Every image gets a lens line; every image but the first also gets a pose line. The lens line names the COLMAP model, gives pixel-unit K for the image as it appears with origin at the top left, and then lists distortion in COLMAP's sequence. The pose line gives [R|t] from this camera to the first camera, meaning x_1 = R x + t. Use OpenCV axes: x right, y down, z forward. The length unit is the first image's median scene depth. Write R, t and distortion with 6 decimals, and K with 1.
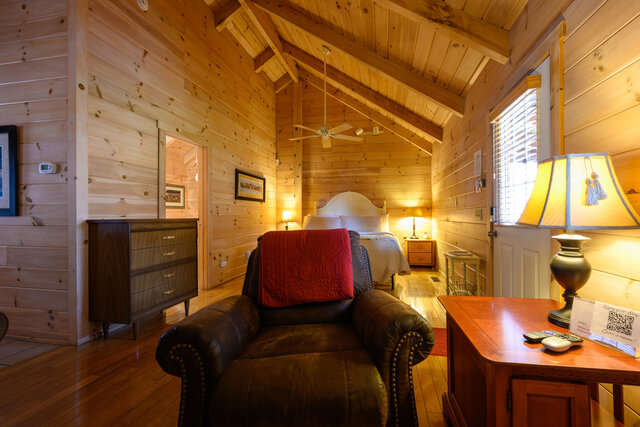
lens RADIAL K [[258.4, 0, 331.0], [0, 258.4, 213.2], [0, 0, 1]] dist [-0.000875, -0.000019]
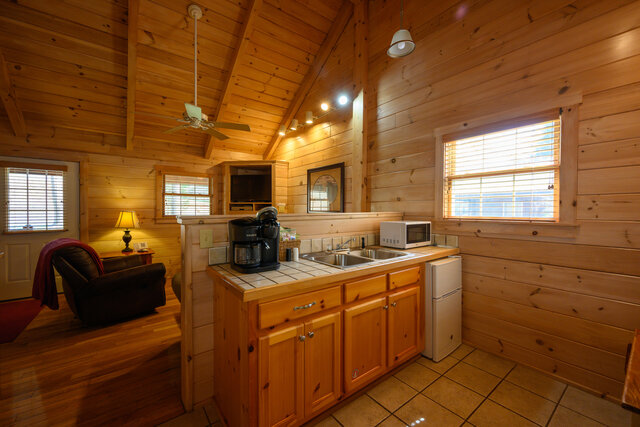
lens RADIAL K [[252.8, 0, 327.5], [0, 252.8, 214.0], [0, 0, 1]] dist [-0.002517, -0.000143]
pose [[-0.763447, -0.005845, 0.645845, -1.308270], [-0.004589, 0.999983, 0.003626, -0.062579], [-0.645855, -0.000196, -0.763460, 0.642453]]
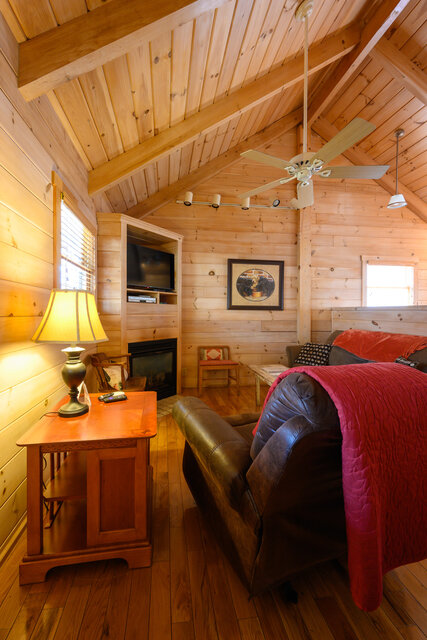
lens RADIAL K [[259.3, 0, 196.9], [0, 259.3, 317.8], [0, 0, 1]] dist [0.001129, 0.000144]
pose [[-0.949445, 0.004537, -0.313899, 0.238945], [0.002200, 0.999967, 0.007799, -0.025472], [0.313924, 0.006714, -0.949424, 0.802365]]
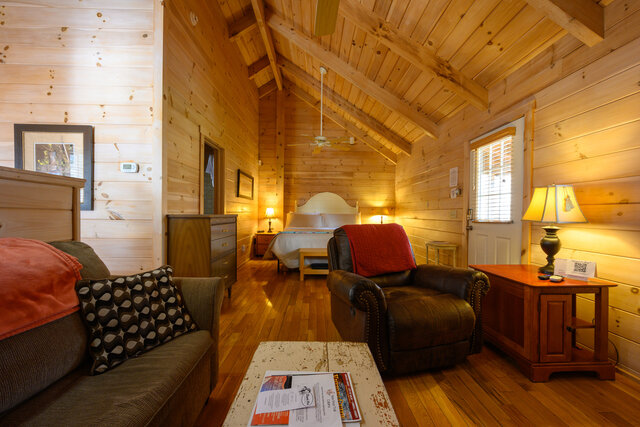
lens RADIAL K [[253.6, 0, 313.6], [0, 253.6, 214.4], [0, 0, 1]] dist [0.001265, -0.000014]
pose [[0.980927, 0.012993, 0.193944, -0.368457], [-0.015930, 0.999781, 0.013591, -0.000586], [-0.193725, -0.016422, 0.980919, -0.157060]]
